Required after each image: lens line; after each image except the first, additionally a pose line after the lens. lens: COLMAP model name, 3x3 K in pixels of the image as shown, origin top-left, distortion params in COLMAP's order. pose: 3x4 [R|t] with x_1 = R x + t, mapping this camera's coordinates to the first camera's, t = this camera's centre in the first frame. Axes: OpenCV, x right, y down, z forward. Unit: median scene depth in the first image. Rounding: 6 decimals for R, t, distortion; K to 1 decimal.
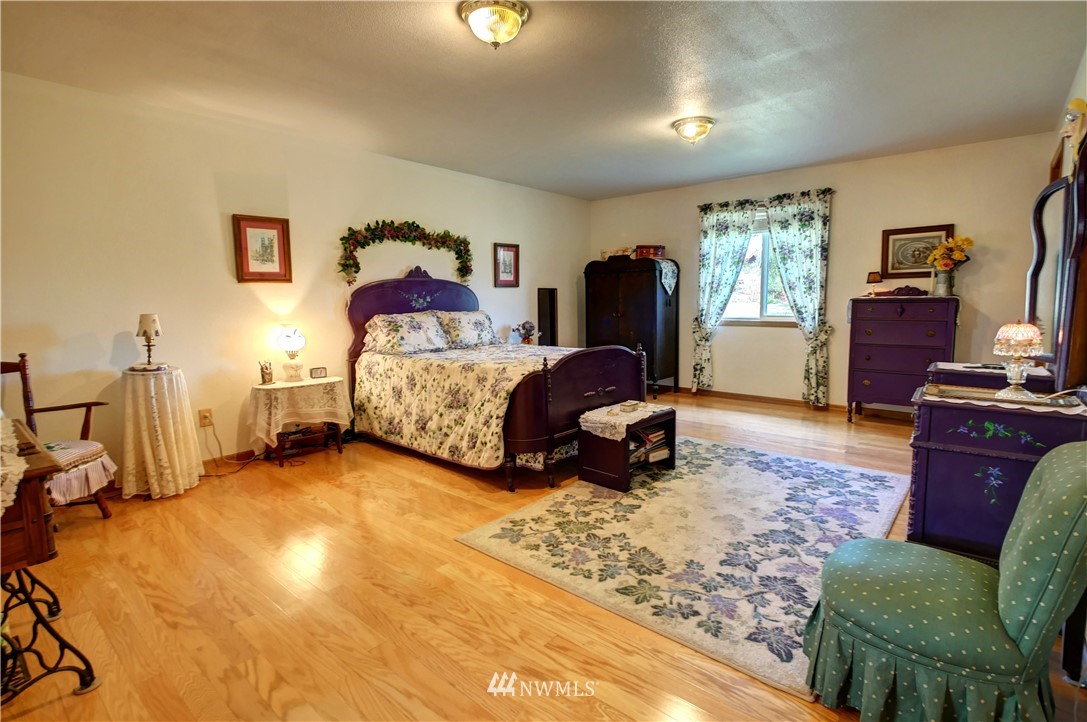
lens RADIAL K [[536.1, 0, 543.5], [0, 536.1, 361.0], [0, 0, 1]] dist [-0.000308, 0.000070]
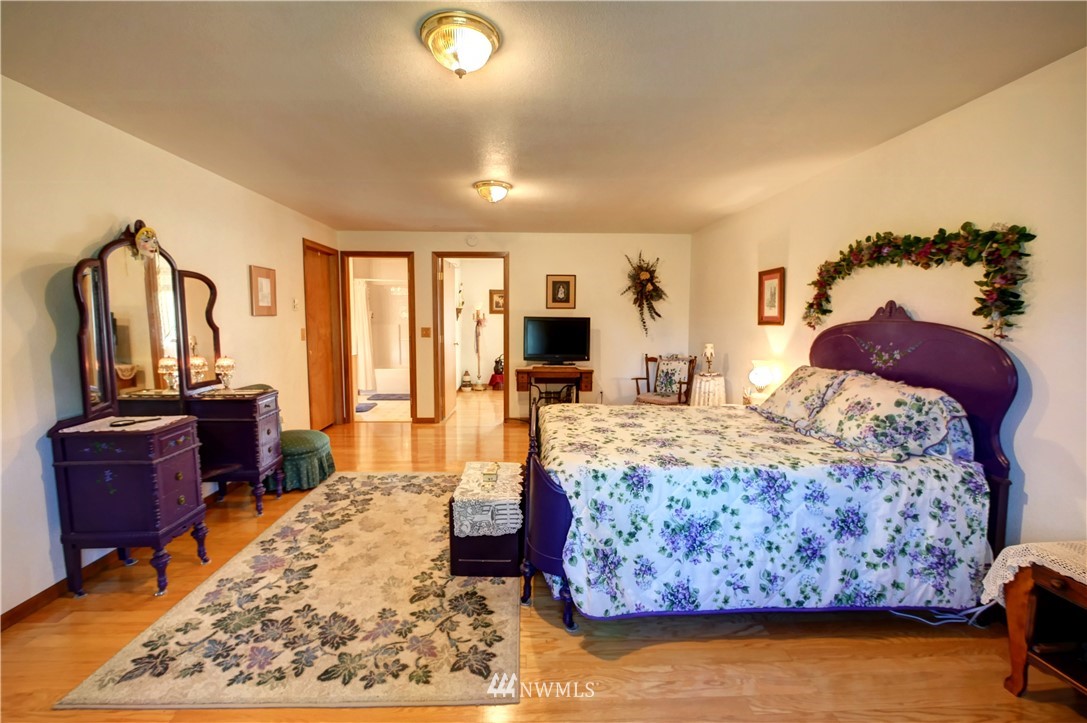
lens RADIAL K [[451.8, 0, 542.5], [0, 451.8, 357.3], [0, 0, 1]] dist [-0.006847, -0.000081]
pose [[-0.729456, 0.071158, -0.680316, 0.558261], [-0.077521, 0.979567, 0.185578, -0.235339], [0.679621, 0.188110, -0.709035, 1.461289]]
